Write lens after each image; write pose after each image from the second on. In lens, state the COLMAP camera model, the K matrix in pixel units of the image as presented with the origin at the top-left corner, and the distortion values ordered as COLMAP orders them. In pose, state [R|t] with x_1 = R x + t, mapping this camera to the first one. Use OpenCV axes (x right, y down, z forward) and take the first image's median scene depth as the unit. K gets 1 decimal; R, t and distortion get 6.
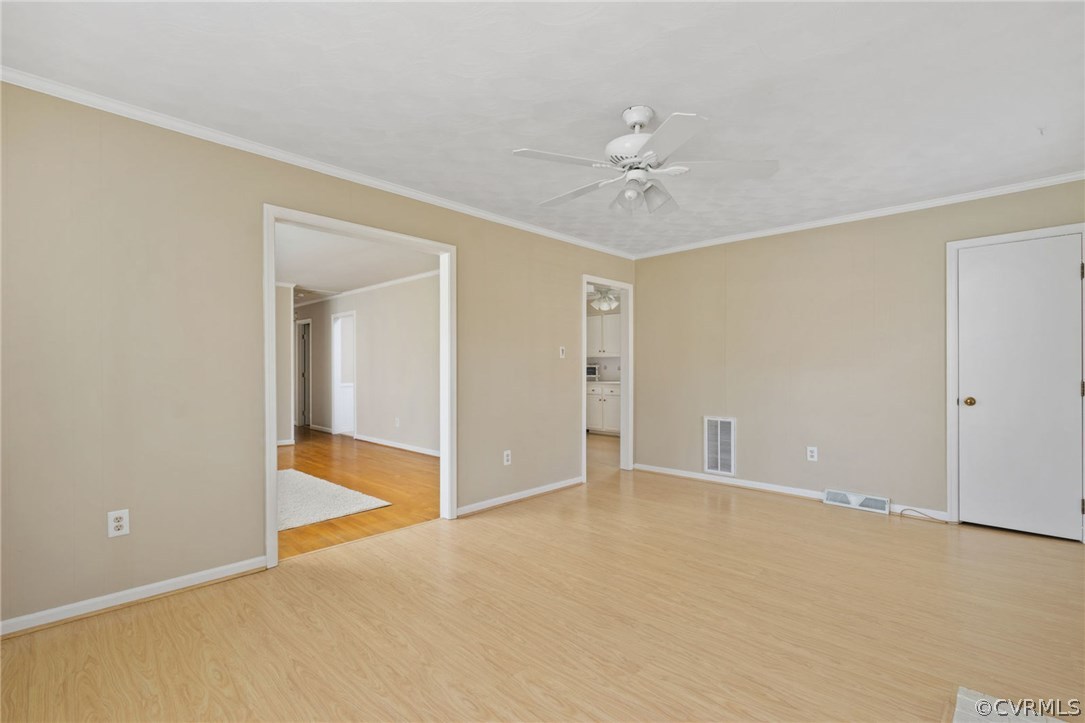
lens RADIAL K [[489.7, 0, 532.5], [0, 489.7, 368.7], [0, 0, 1]] dist [-0.007068, -0.000120]
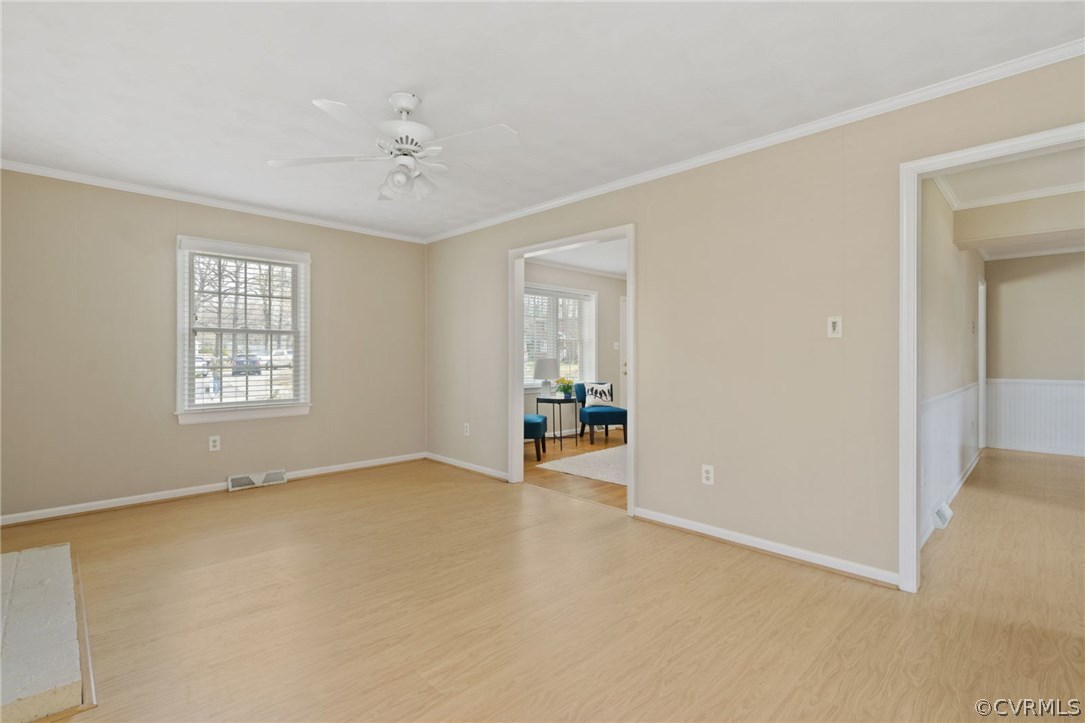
lens RADIAL K [[493.8, 0, 524.5], [0, 493.8, 359.6], [0, 0, 1]] dist [-0.001985, -0.000488]
pose [[-0.021652, 0.008491, -0.999730, 1.090132], [-0.005036, 0.999950, 0.008602, 0.000001], [0.999753, 0.005221, -0.021608, 1.133566]]
